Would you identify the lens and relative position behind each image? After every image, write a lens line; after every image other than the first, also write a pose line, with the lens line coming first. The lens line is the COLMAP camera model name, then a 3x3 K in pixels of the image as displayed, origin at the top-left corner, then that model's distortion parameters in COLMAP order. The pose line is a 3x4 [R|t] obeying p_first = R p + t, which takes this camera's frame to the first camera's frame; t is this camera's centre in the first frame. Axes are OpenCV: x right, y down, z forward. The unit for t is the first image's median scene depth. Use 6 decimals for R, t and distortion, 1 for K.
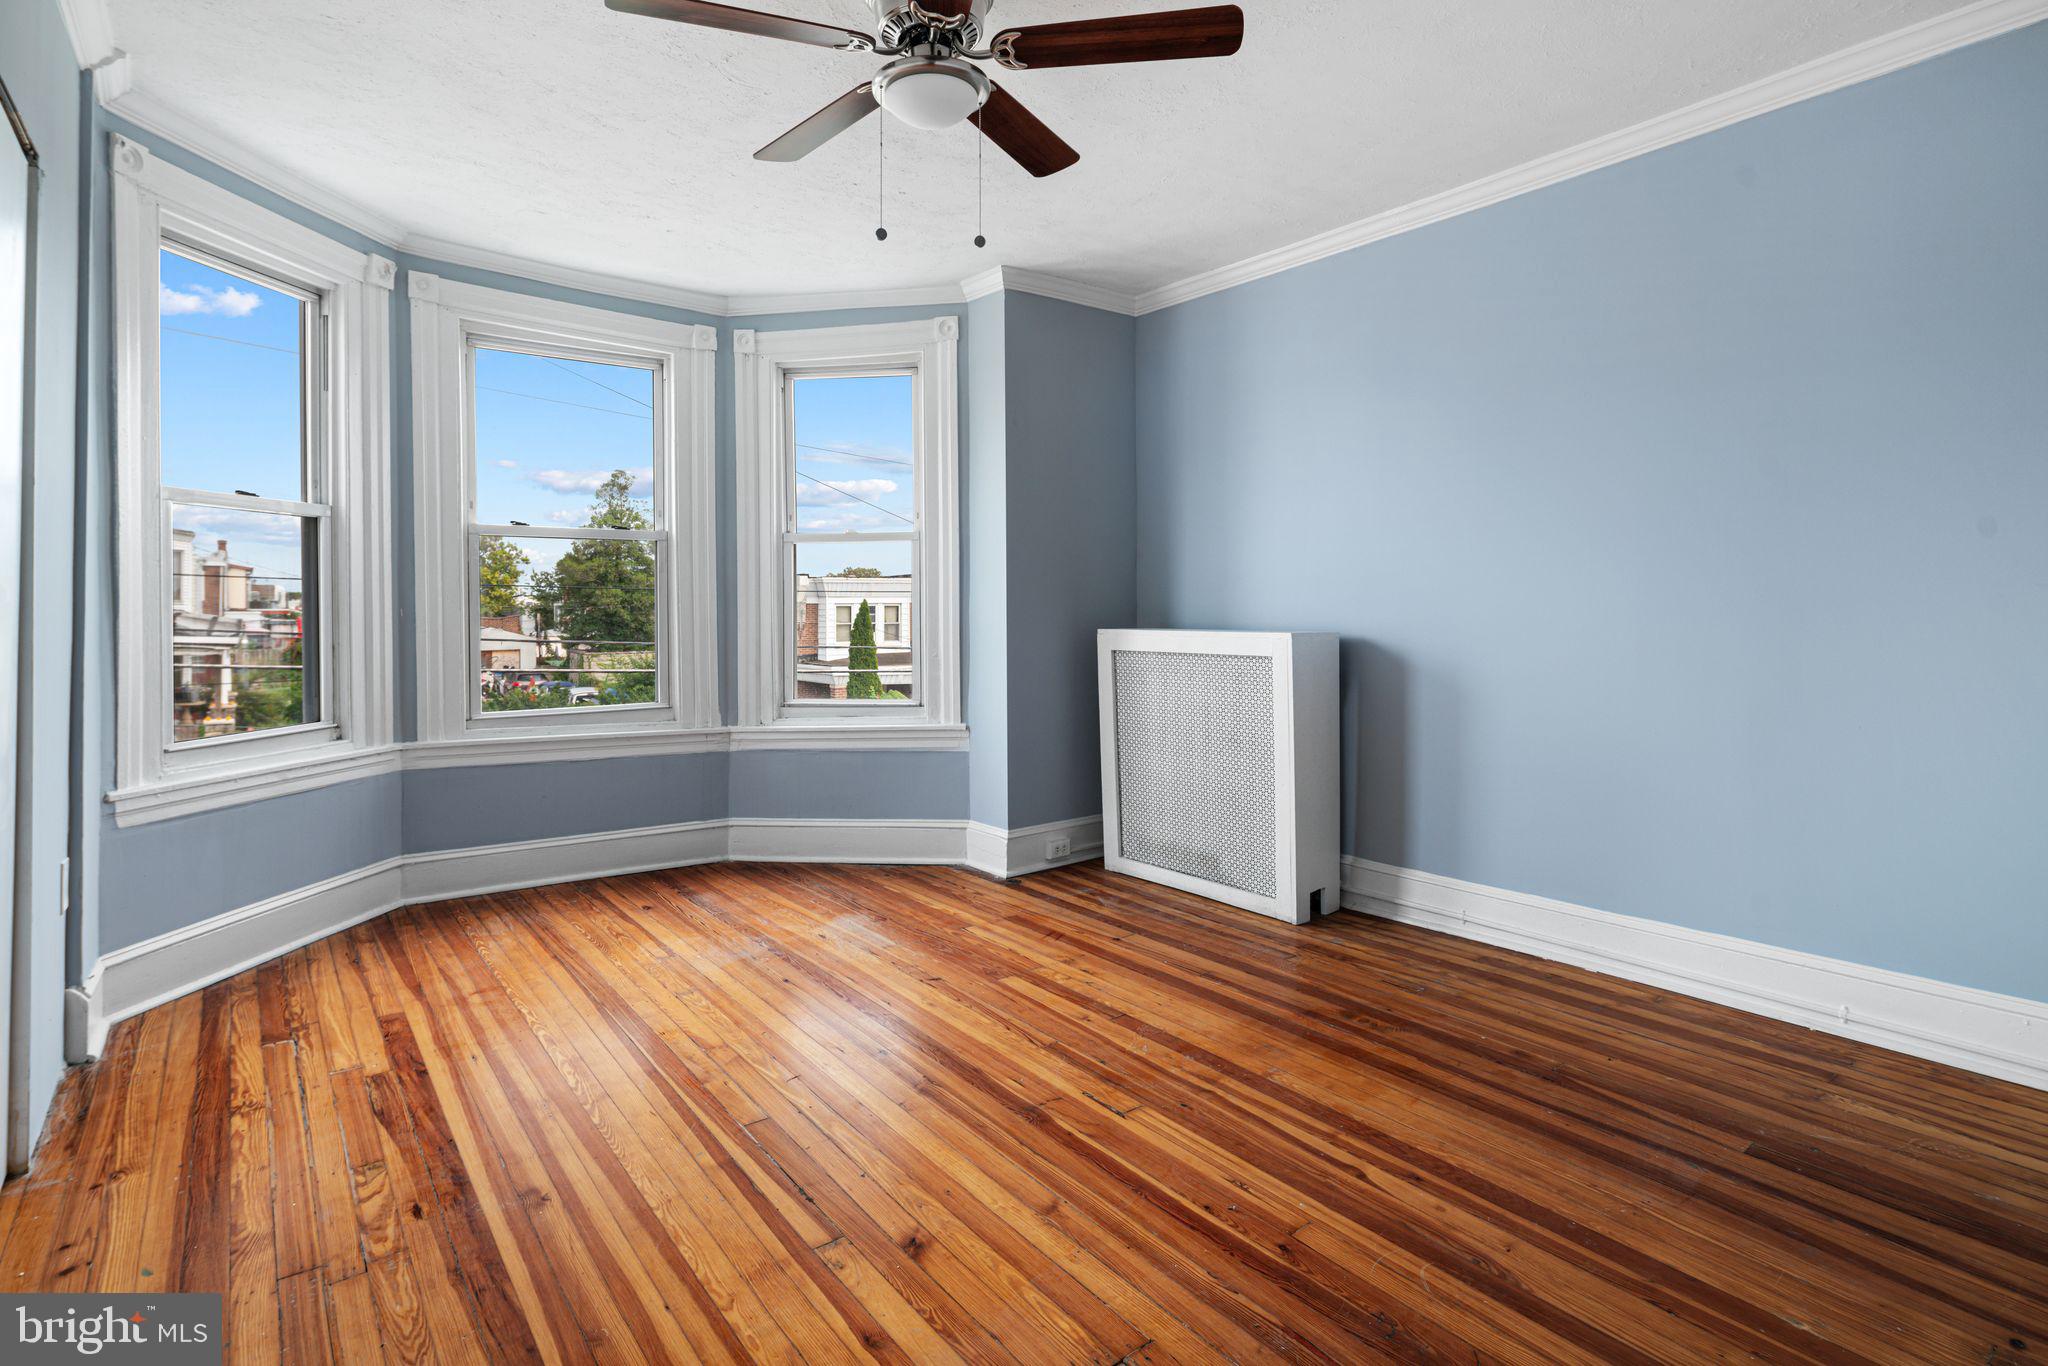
lens RADIAL K [[1019.4, 0, 1012.8], [0, 1019.4, 639.9], [0, 0, 1]] dist [0.011625, -0.009523]
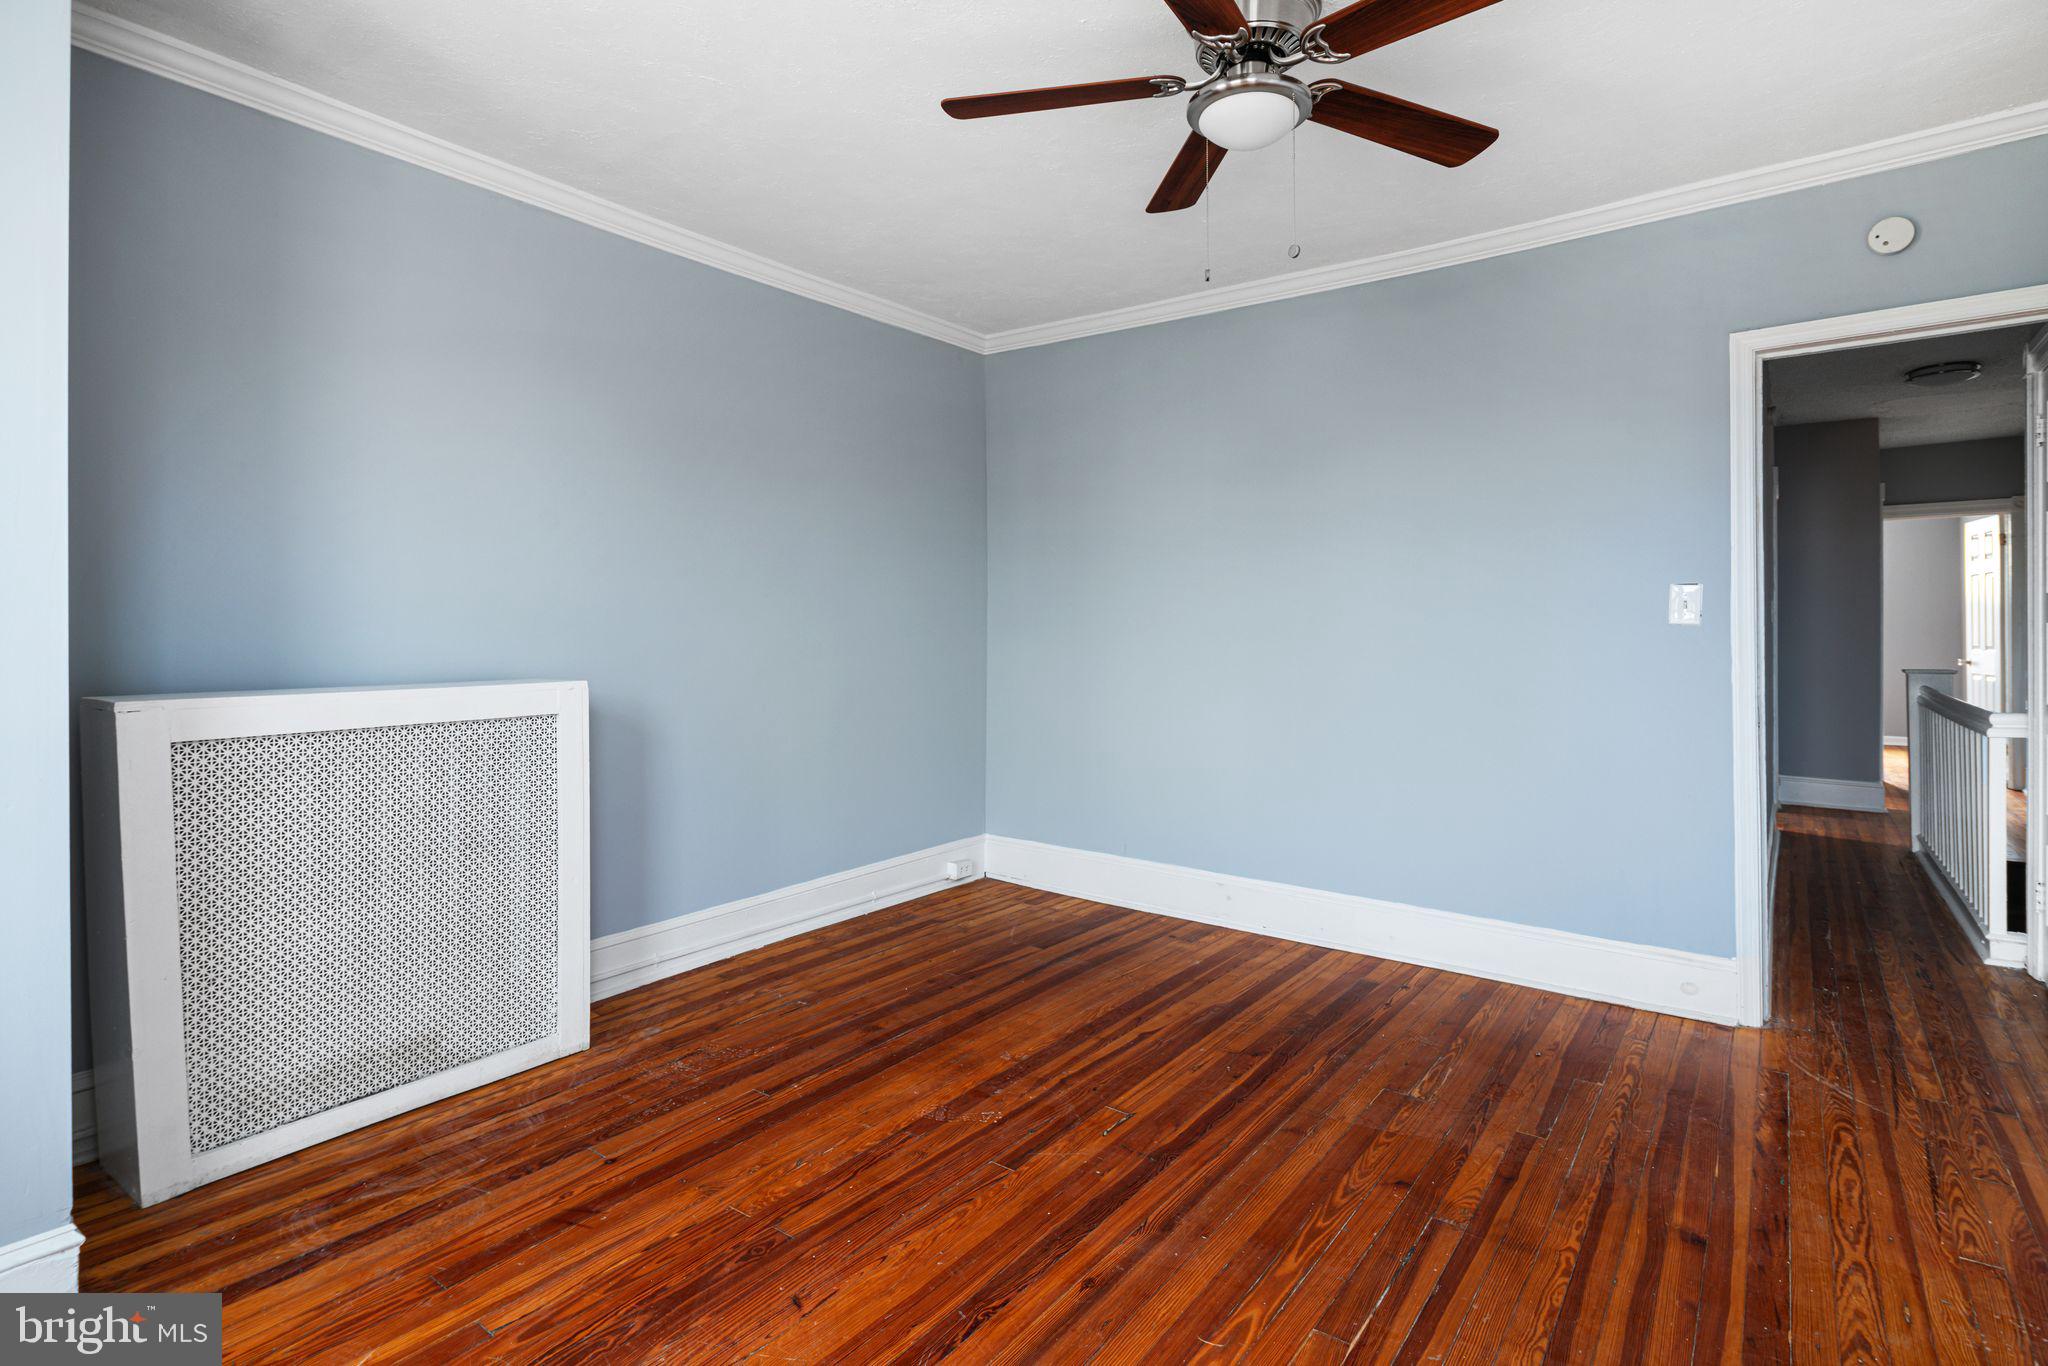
lens RADIAL K [[1019.4, 0, 1012.8], [0, 1019.4, 639.9], [0, 0, 1]] dist [0.011625, -0.009523]
pose [[-0.268516, -0.003879, 0.963267, -0.887240], [0.039112, 0.999123, 0.014927, -0.055728], [-0.962481, 0.041683, -0.268129, 1.375031]]
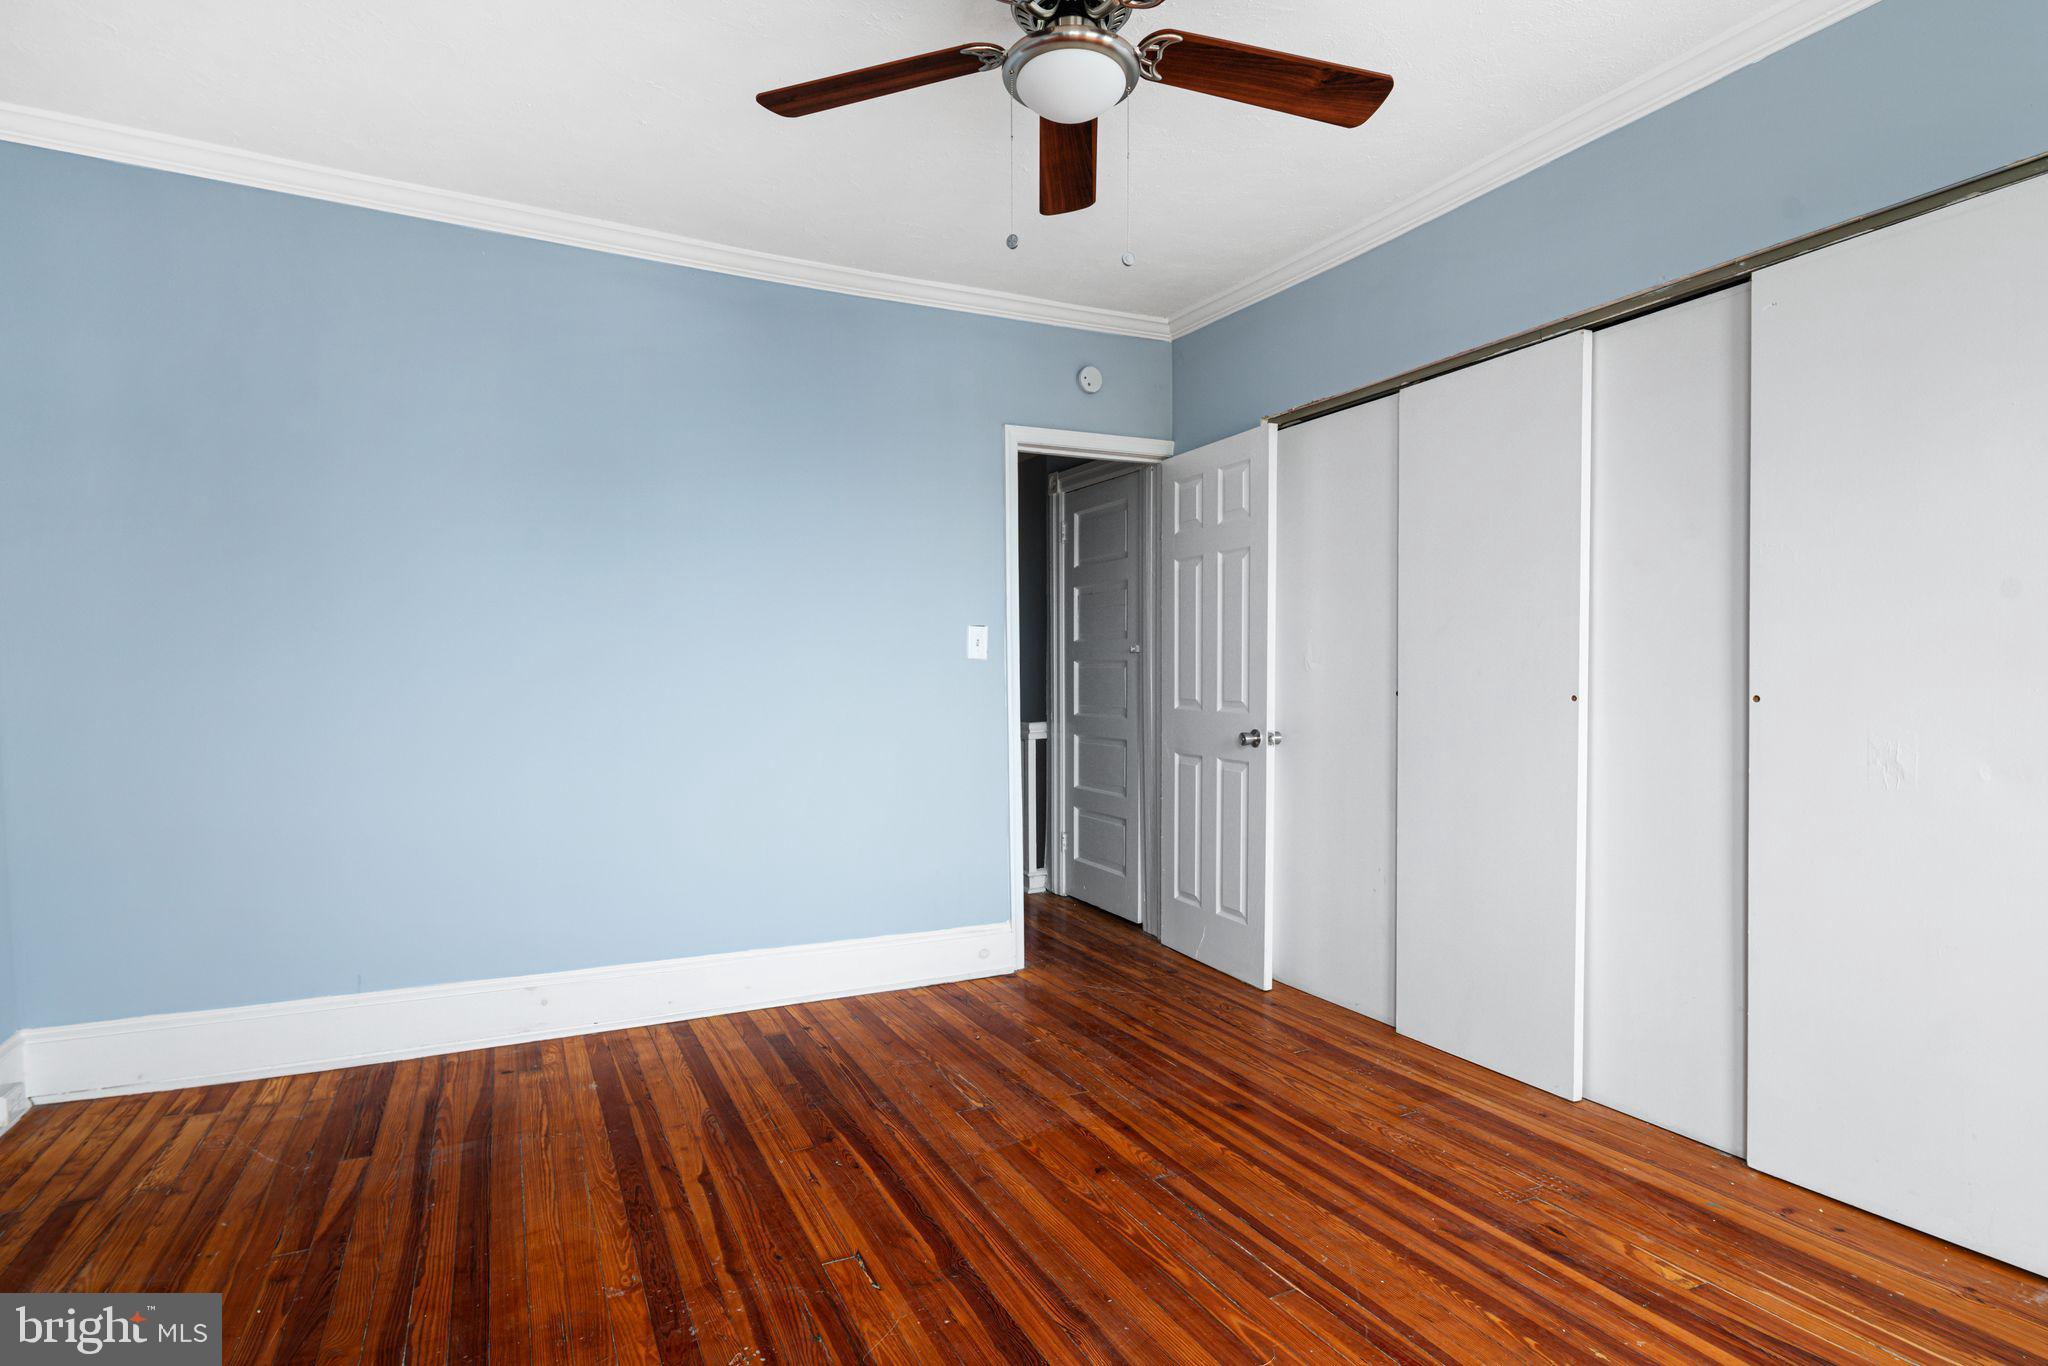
lens RADIAL K [[1019.4, 0, 1012.8], [0, 1019.4, 639.9], [0, 0, 1]] dist [0.011625, -0.009523]
pose [[-0.981726, 0.012607, 0.189882, -0.195496], [0.013659, 0.999898, 0.004230, -0.063849], [-0.189809, 0.006746, -0.981798, 1.815251]]
